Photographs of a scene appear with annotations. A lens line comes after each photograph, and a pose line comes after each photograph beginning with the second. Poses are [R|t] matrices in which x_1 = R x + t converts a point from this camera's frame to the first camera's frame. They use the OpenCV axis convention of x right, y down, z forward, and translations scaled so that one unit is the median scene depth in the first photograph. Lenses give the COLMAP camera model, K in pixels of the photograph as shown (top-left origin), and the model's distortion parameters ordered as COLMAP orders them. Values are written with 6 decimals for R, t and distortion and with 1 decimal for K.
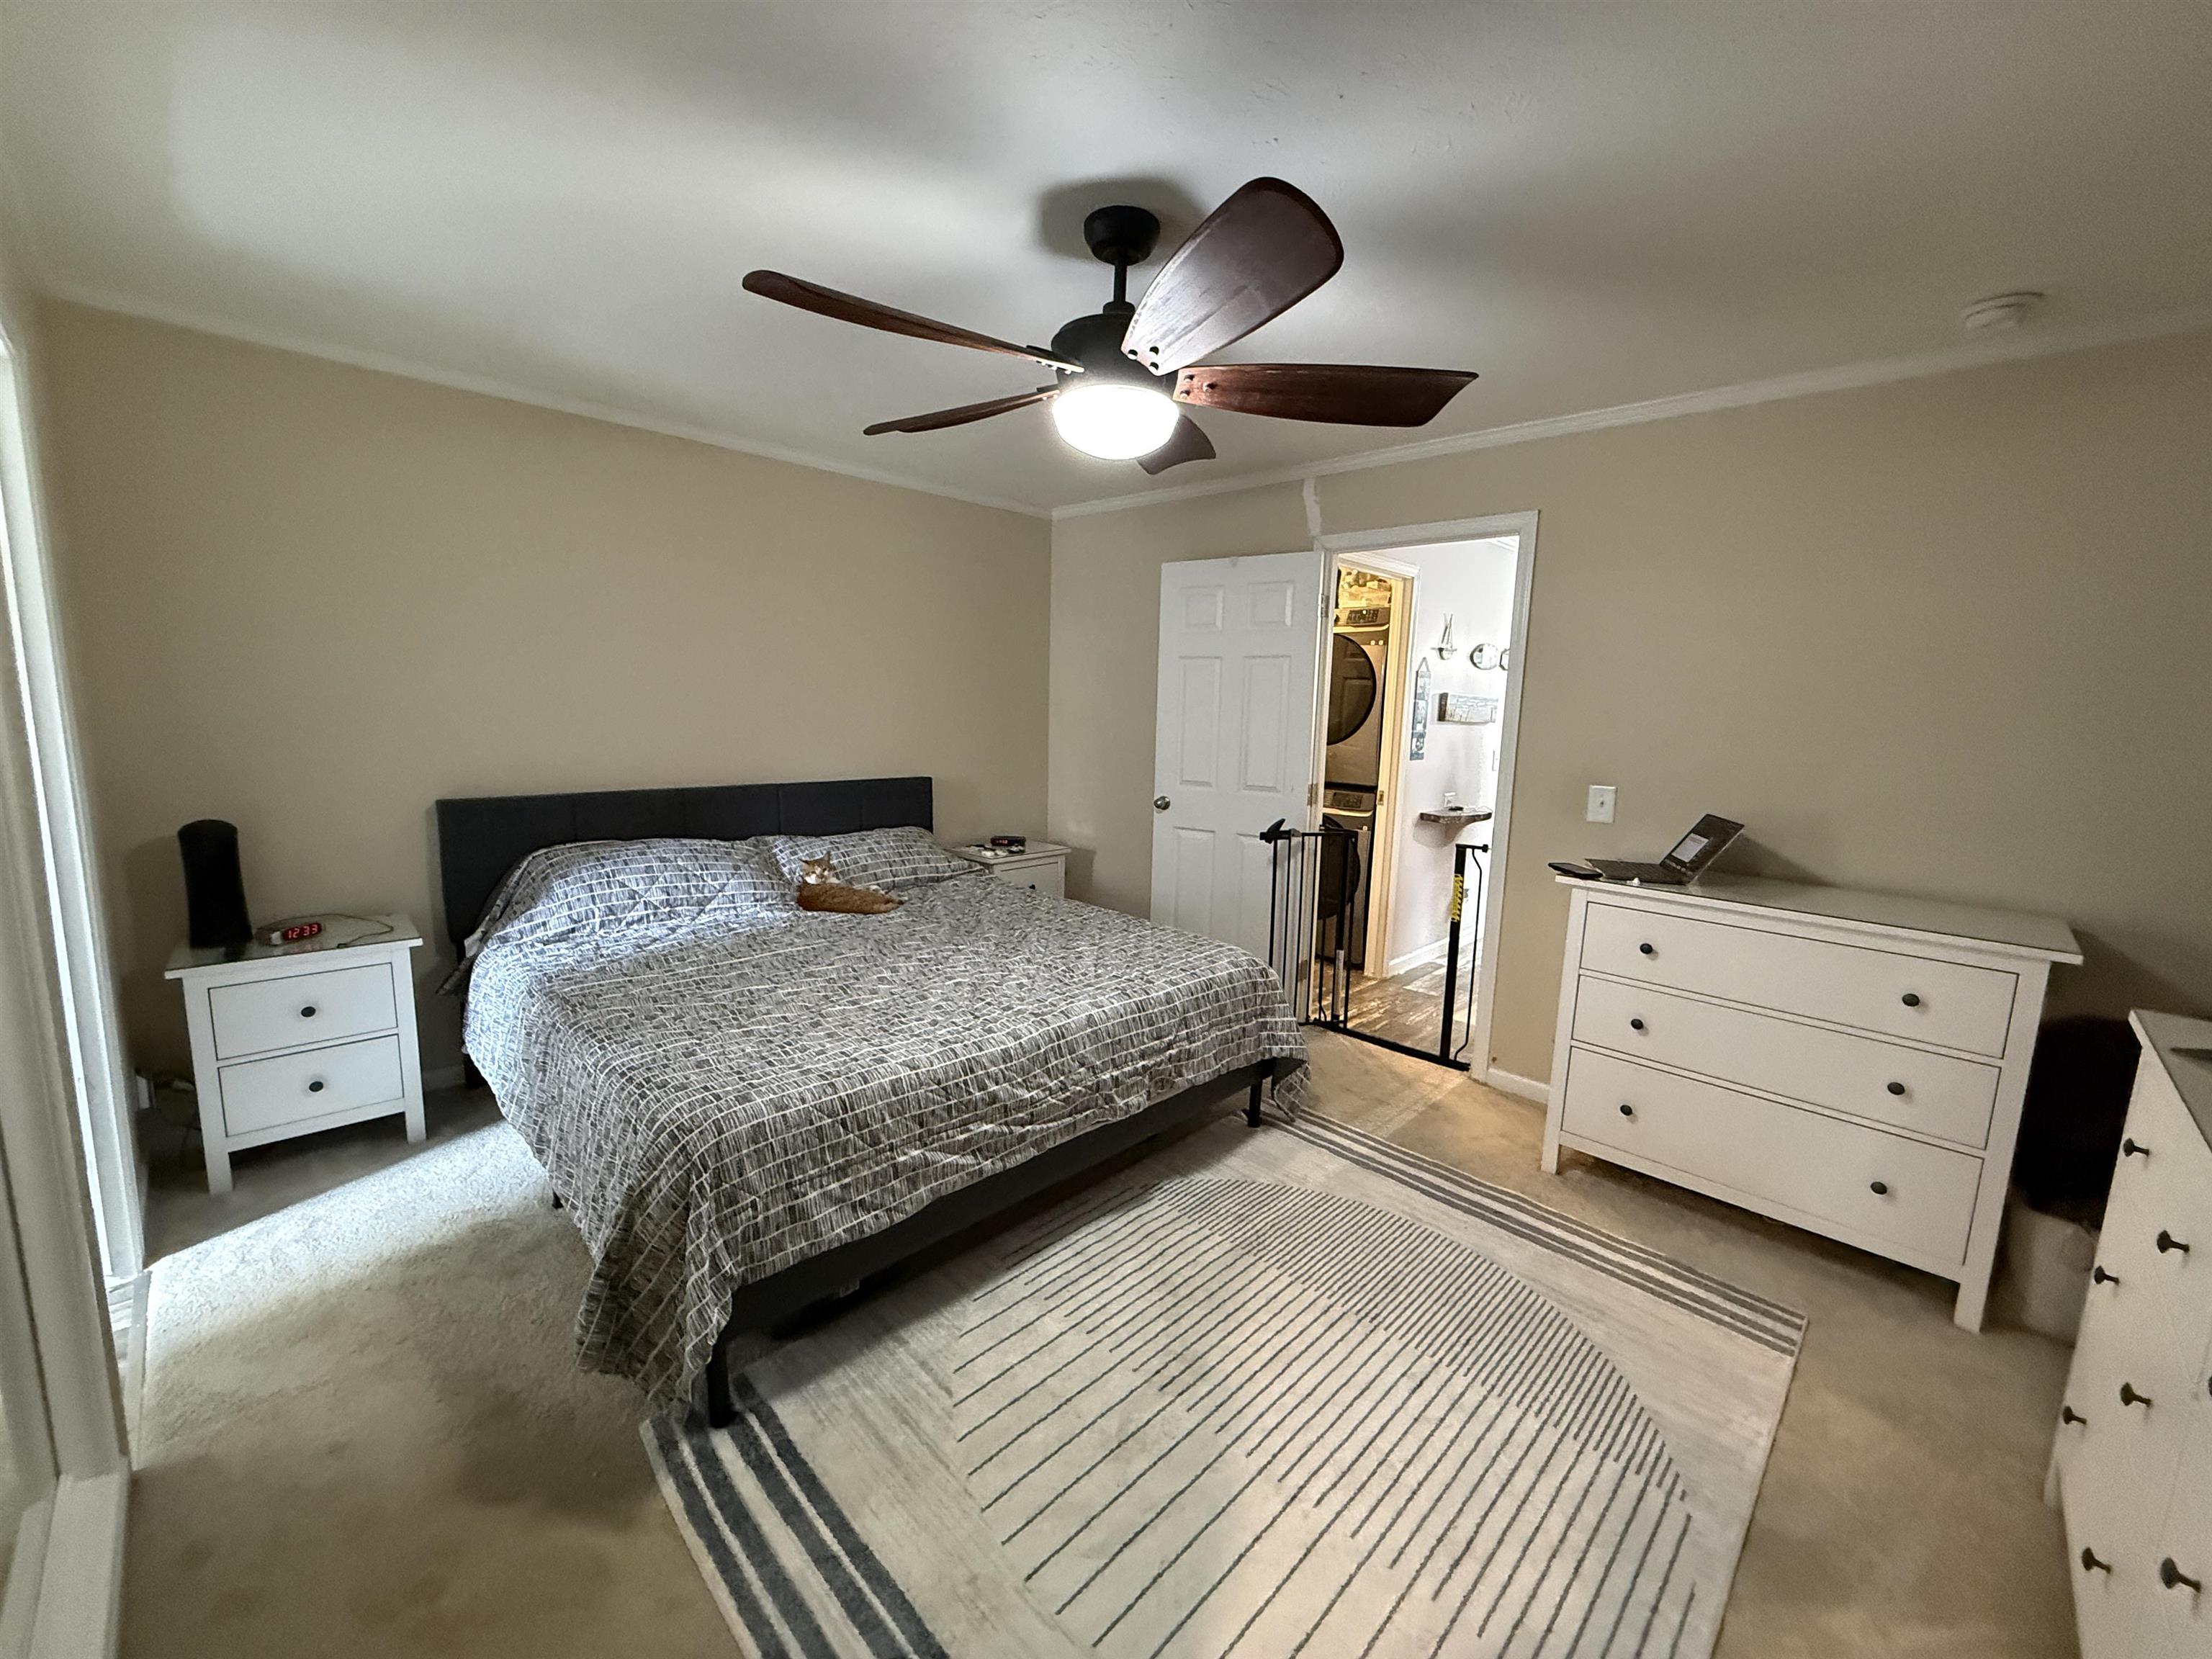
lens RADIAL K [[886.8, 0, 1106.0], [0, 886.8, 829.5], [0, 0, 1]] dist [0.006321, 0.000422]
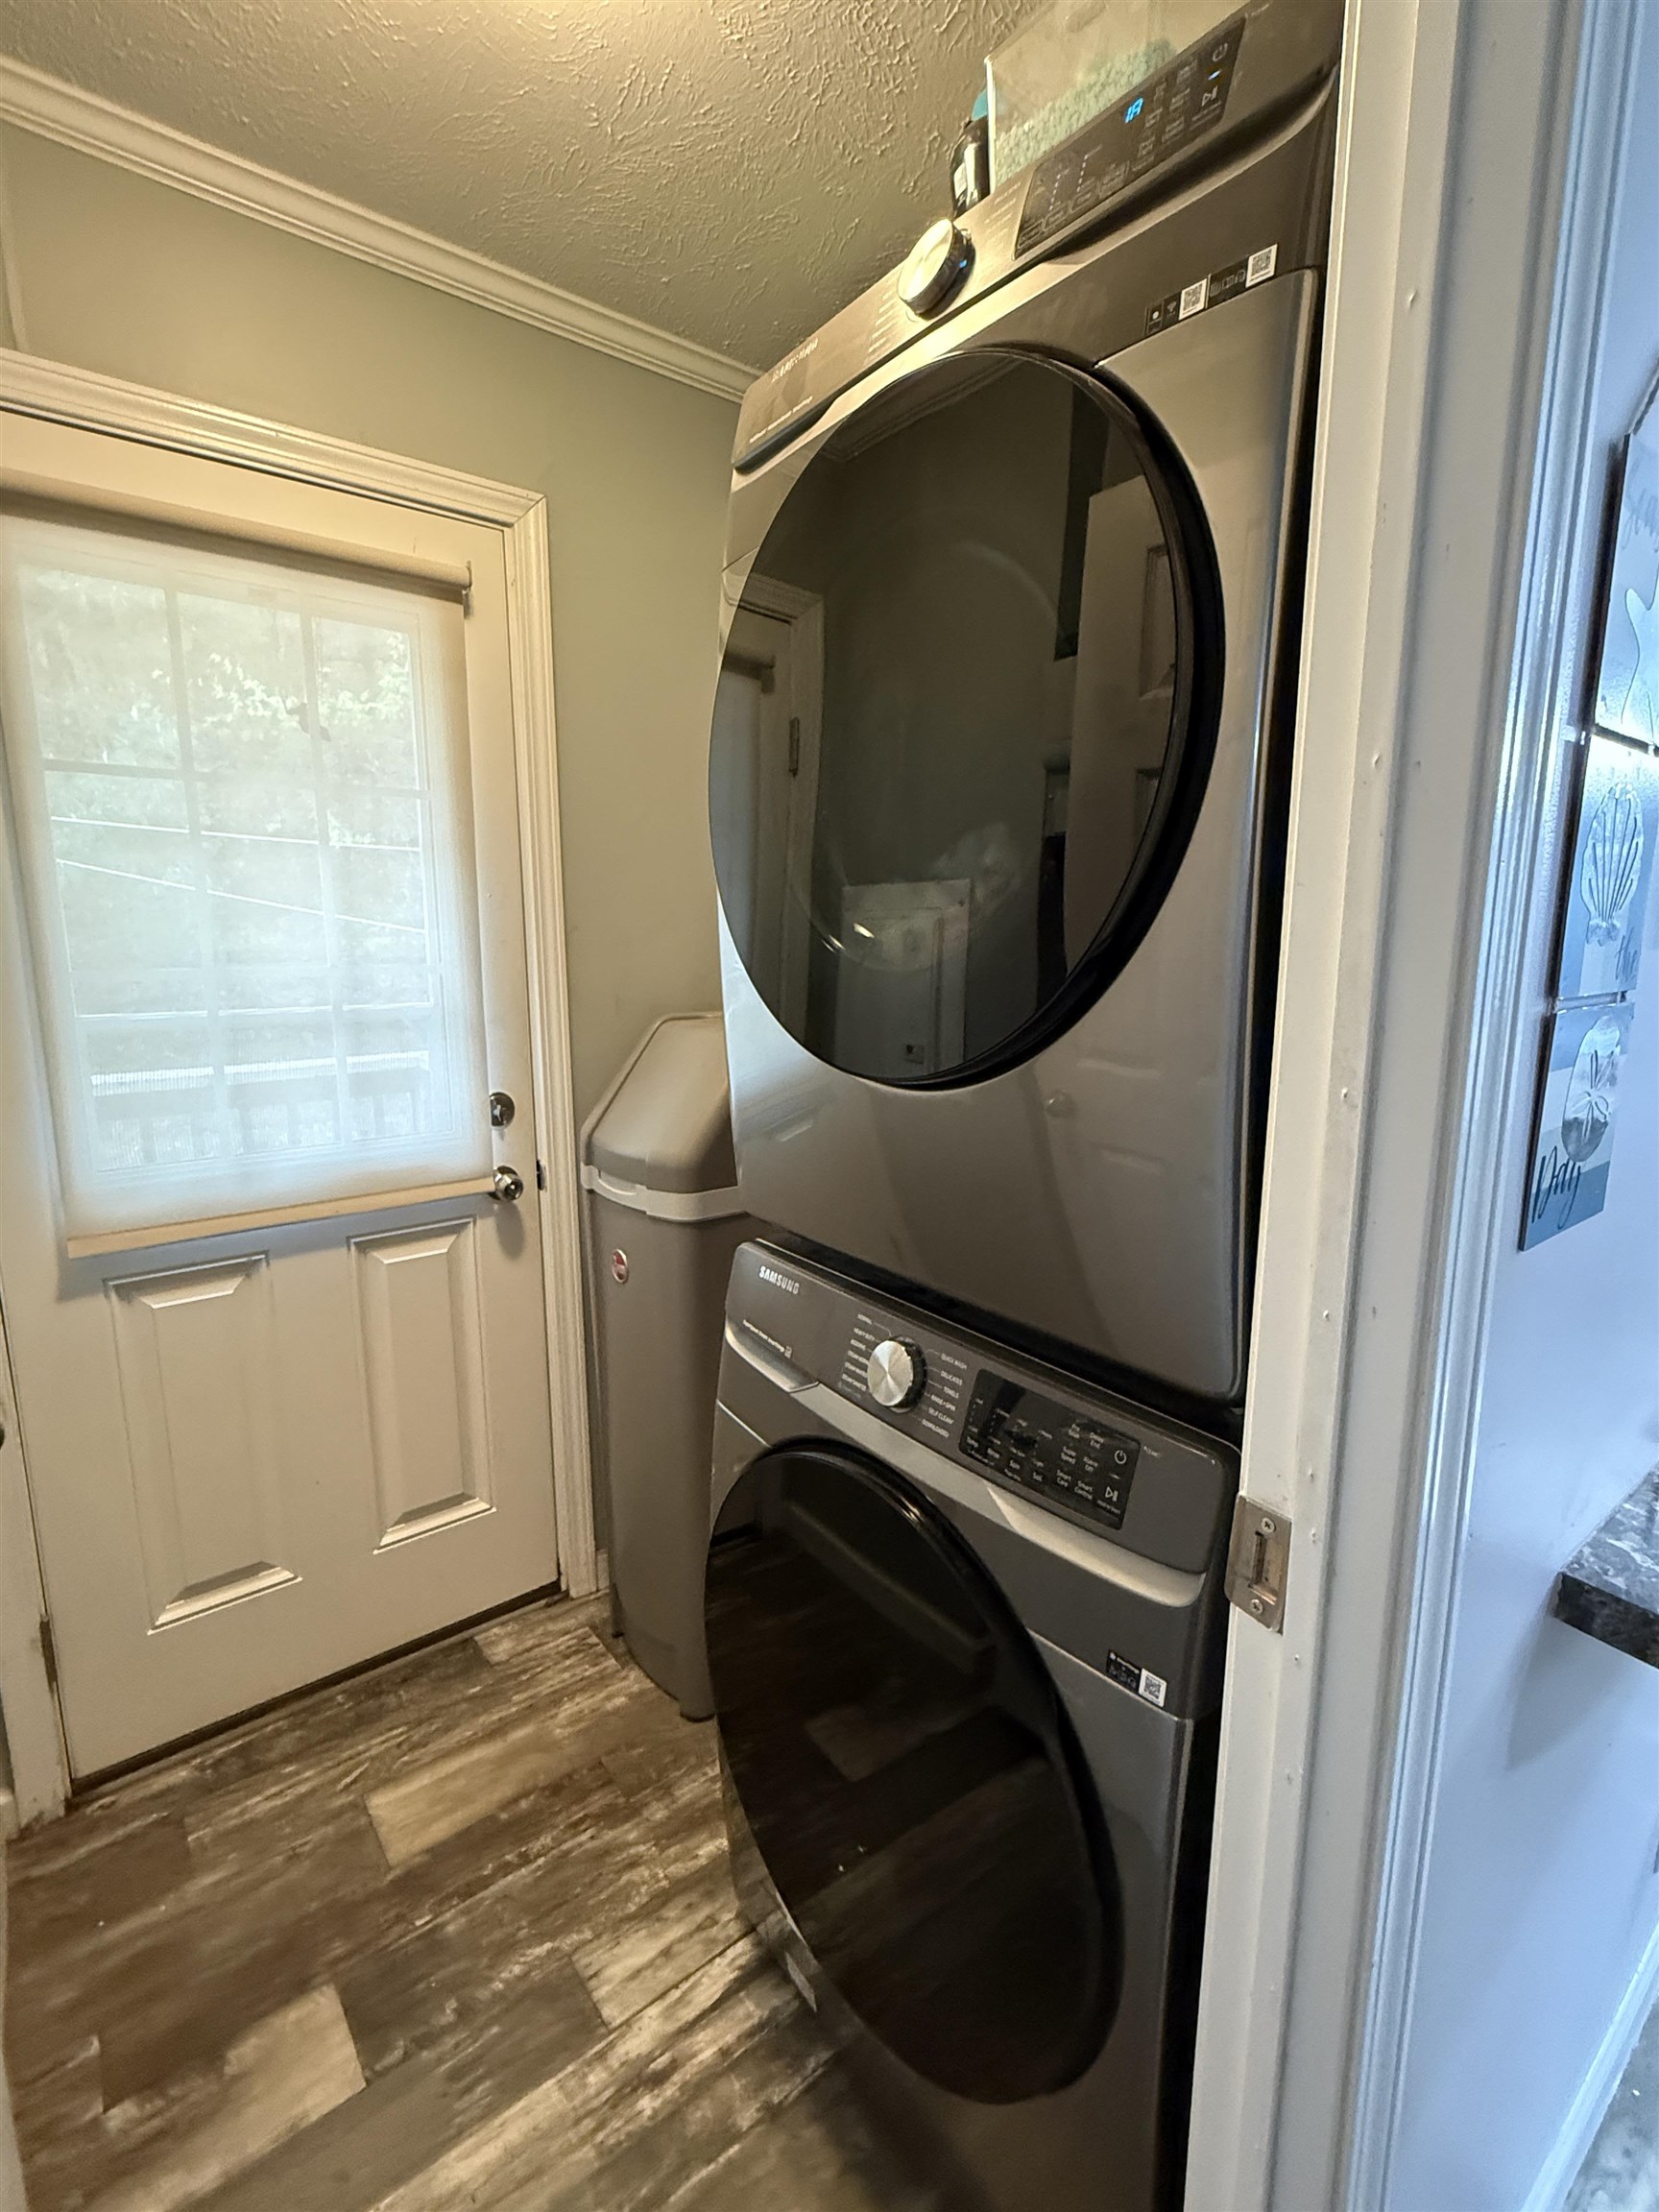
lens RADIAL K [[1008.7, 0, 829.5], [0, 1008.7, 1106.0], [0, 0, 1]] dist [0.000451, 0.000210]
pose [[0.991819, -0.009555, -0.127296, 0.267007], [0.012124, 0.999738, 0.019422, -0.100649], [0.127077, -0.020806, 0.991675, 0.850596]]
